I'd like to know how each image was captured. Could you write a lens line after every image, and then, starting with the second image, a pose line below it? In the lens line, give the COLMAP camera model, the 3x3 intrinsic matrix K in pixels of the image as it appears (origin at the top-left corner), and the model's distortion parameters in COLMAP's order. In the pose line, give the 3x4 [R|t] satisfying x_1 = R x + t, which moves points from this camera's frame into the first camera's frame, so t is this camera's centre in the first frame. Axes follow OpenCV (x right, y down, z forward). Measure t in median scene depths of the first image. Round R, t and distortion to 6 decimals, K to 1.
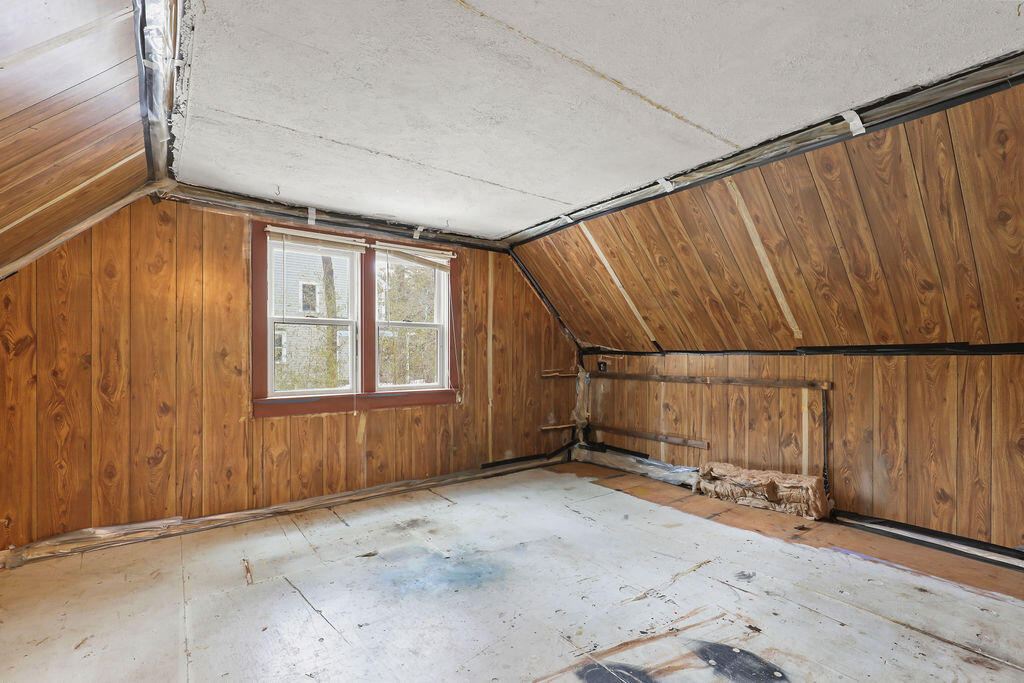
lens RADIAL K [[462.8, 0, 515.6], [0, 462.8, 352.3], [0, 0, 1]] dist [0.000273, 0.000205]
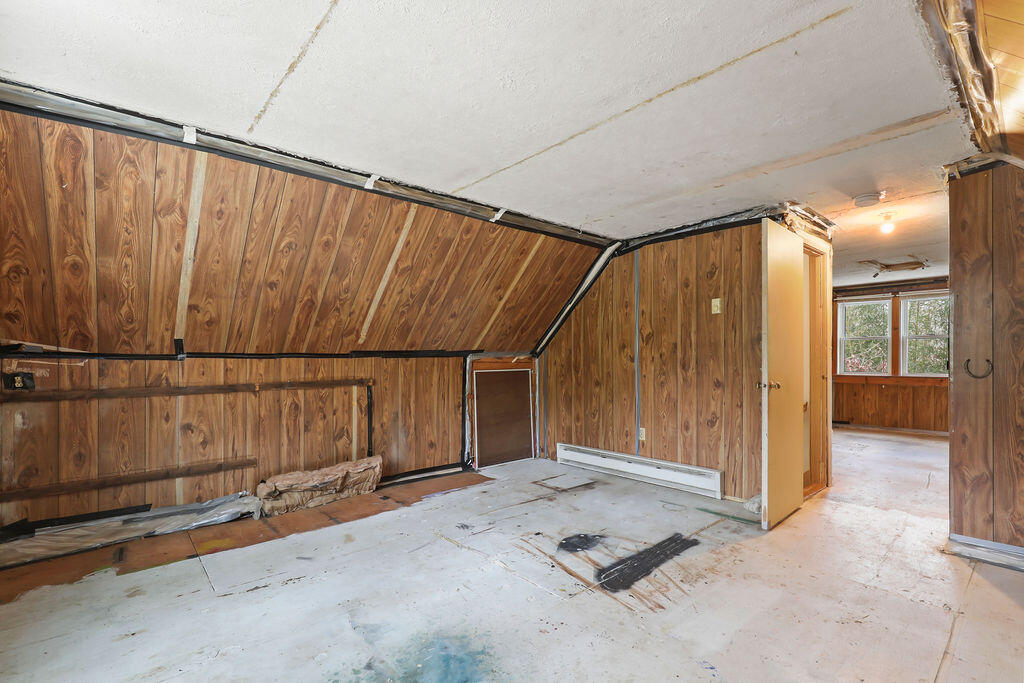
lens RADIAL K [[462.8, 0, 515.6], [0, 462.8, 352.3], [0, 0, 1]] dist [0.000273, 0.000205]
pose [[-0.071308, 0.013786, 0.997359, -0.573404], [0.002462, 0.999904, -0.013645, 0.008917], [-0.997451, 0.001482, -0.071336, 0.665153]]
